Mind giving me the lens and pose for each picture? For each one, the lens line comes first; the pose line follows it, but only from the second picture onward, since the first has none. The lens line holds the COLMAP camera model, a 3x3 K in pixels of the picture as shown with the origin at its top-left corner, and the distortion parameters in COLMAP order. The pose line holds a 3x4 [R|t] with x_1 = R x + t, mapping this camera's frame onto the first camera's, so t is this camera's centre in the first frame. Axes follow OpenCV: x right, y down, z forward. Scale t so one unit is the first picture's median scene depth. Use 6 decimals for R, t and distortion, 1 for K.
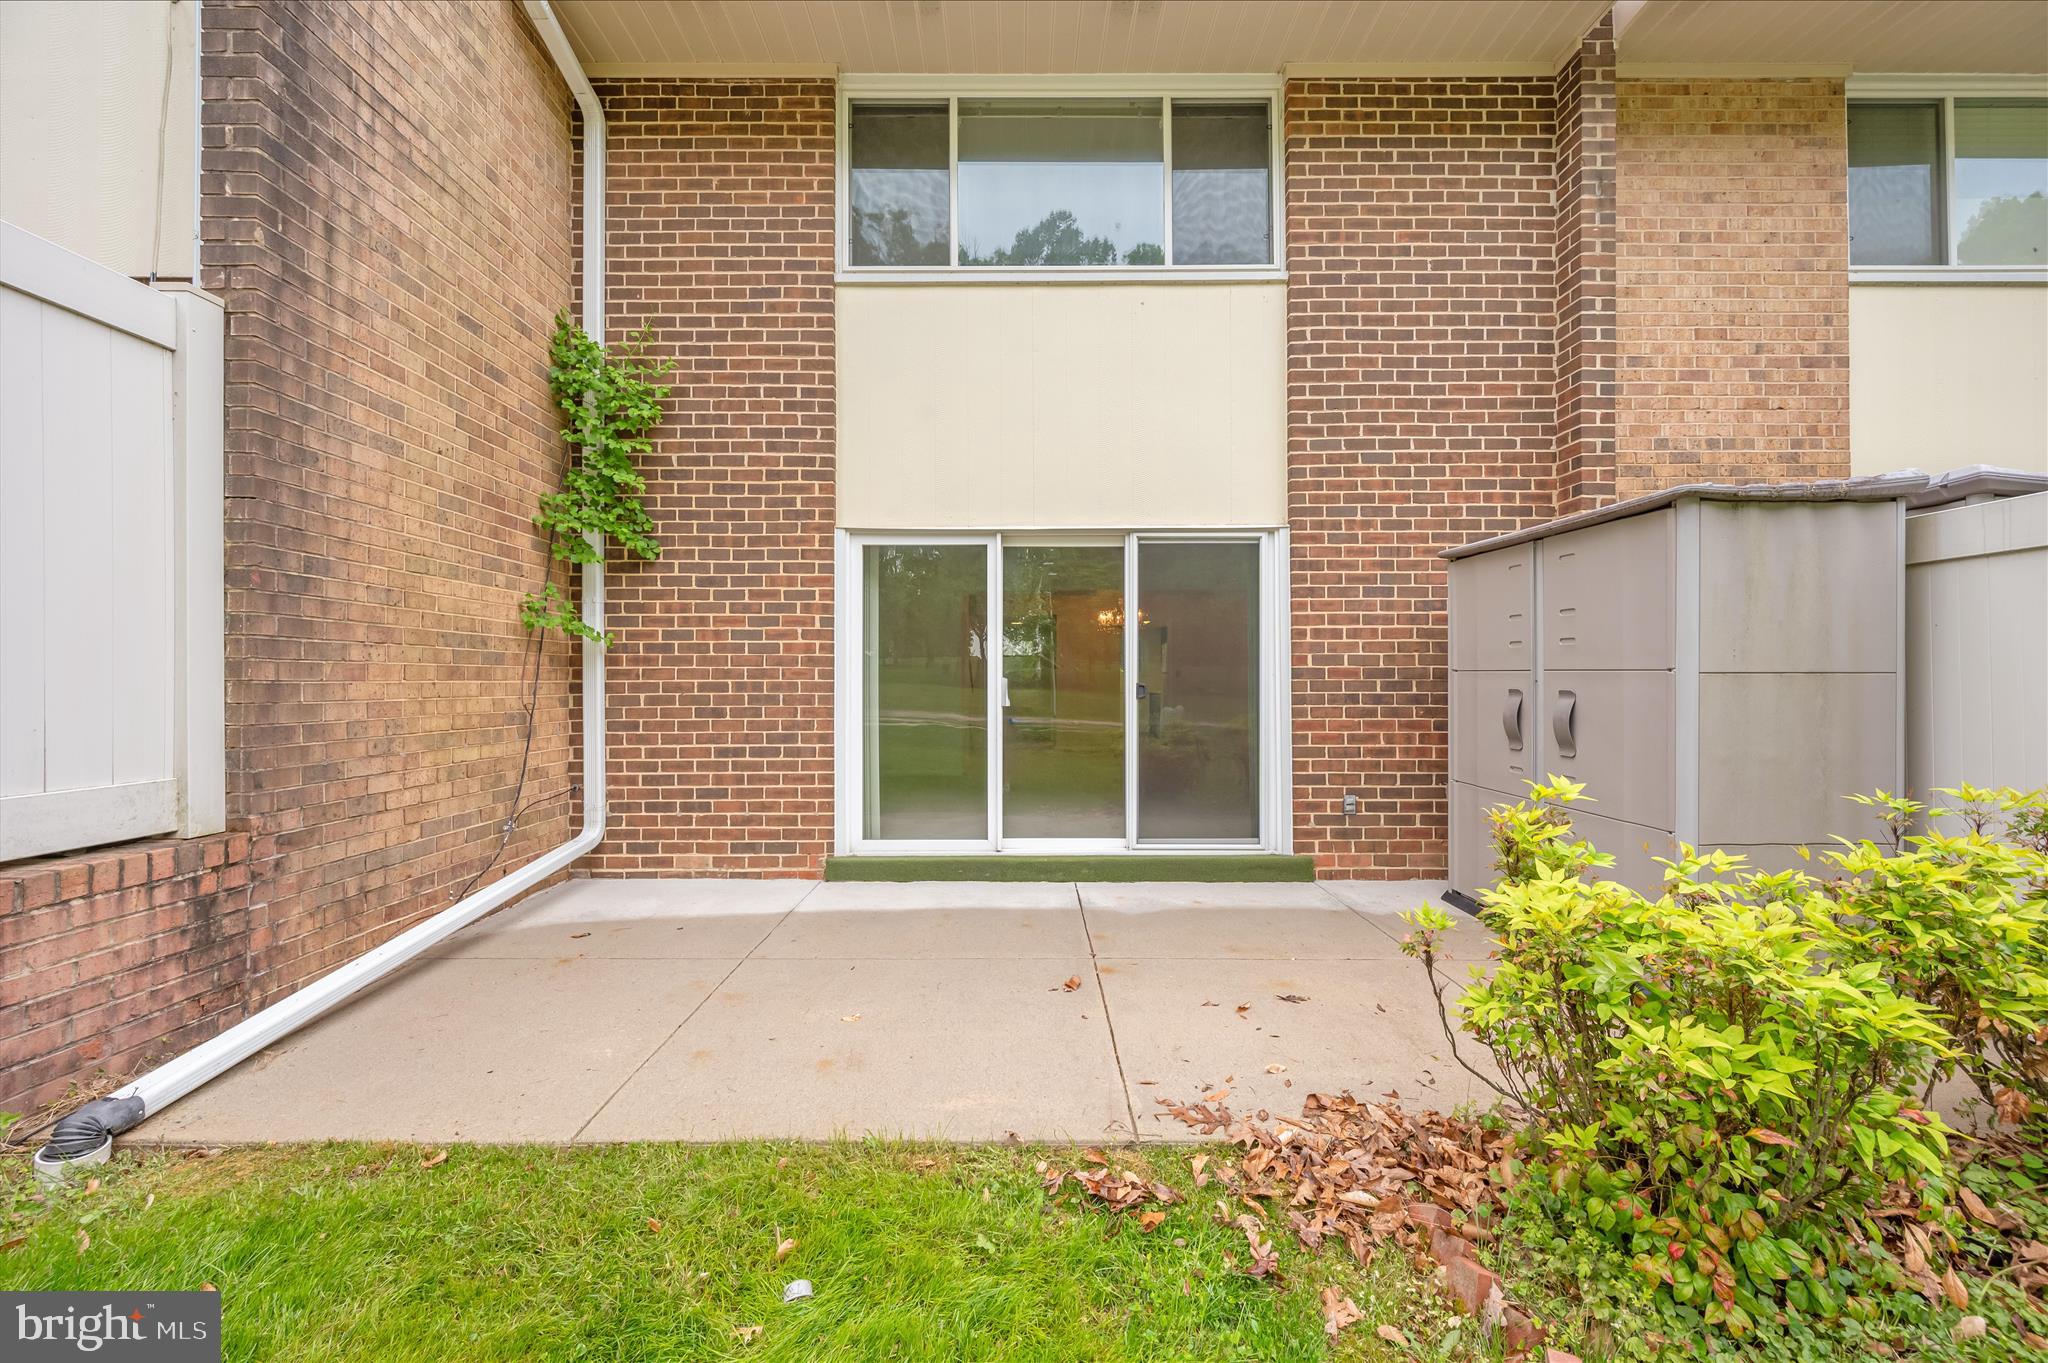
lens RADIAL K [[812.3, 0, 1028.0], [0, 812.3, 679.4], [0, 0, 1]] dist [-0.001863, -0.000282]
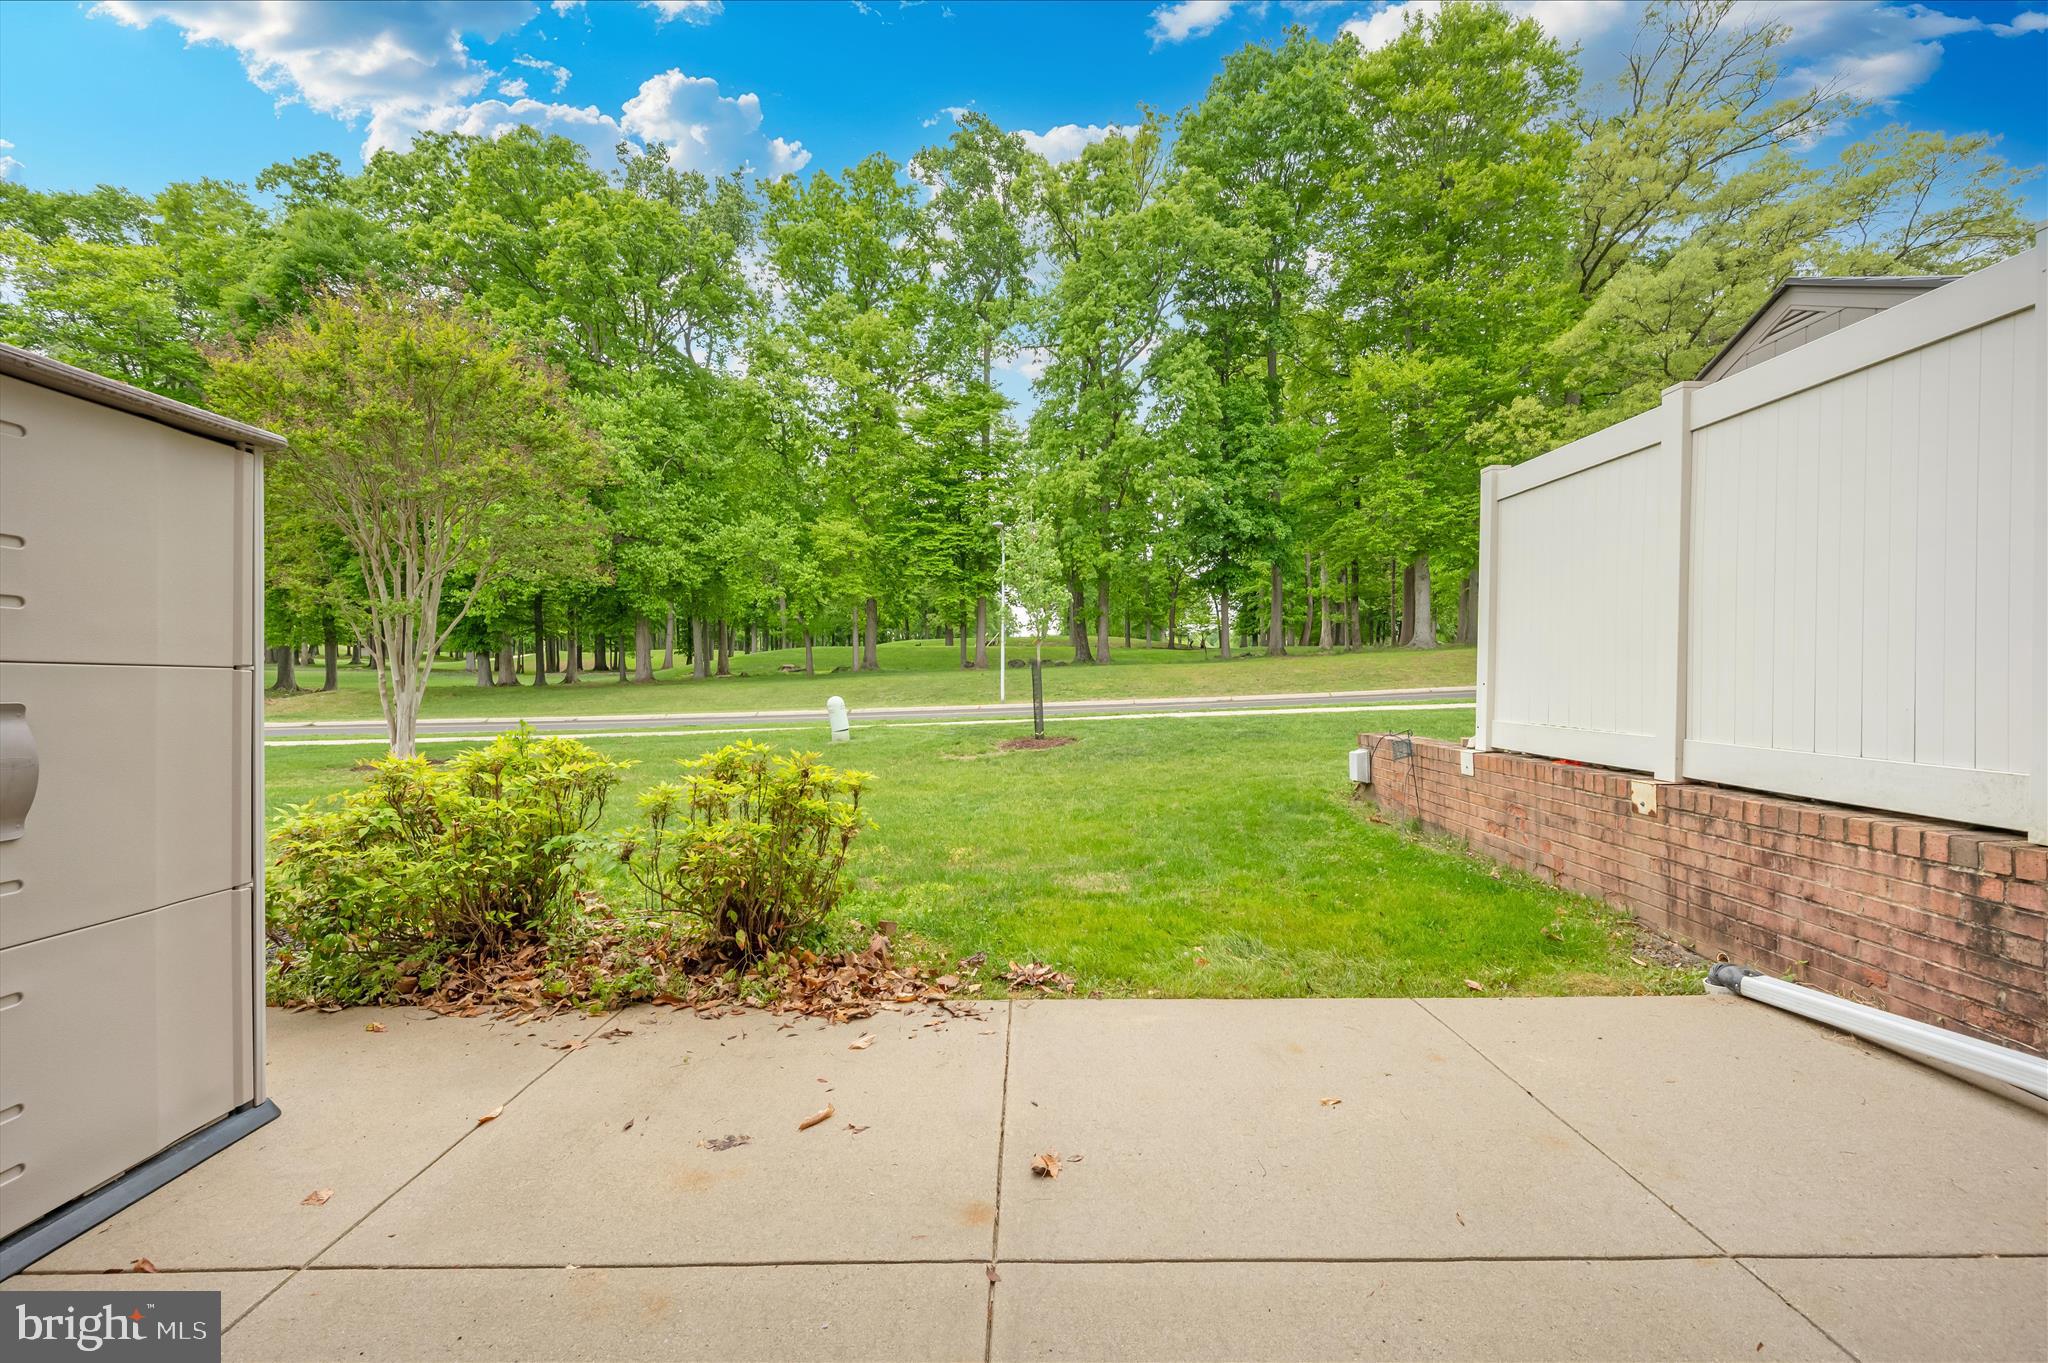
lens RADIAL K [[803.7, 0, 1016.6], [0, 803.7, 685.5], [0, 0, 1]] dist [-0.000060, 0.000196]
pose [[-0.999750, 0.007744, 0.020985, 0.040308], [0.007955, 0.999918, 0.009997, 0.001683], [-0.020906, 0.010162, -0.999730, 1.065740]]
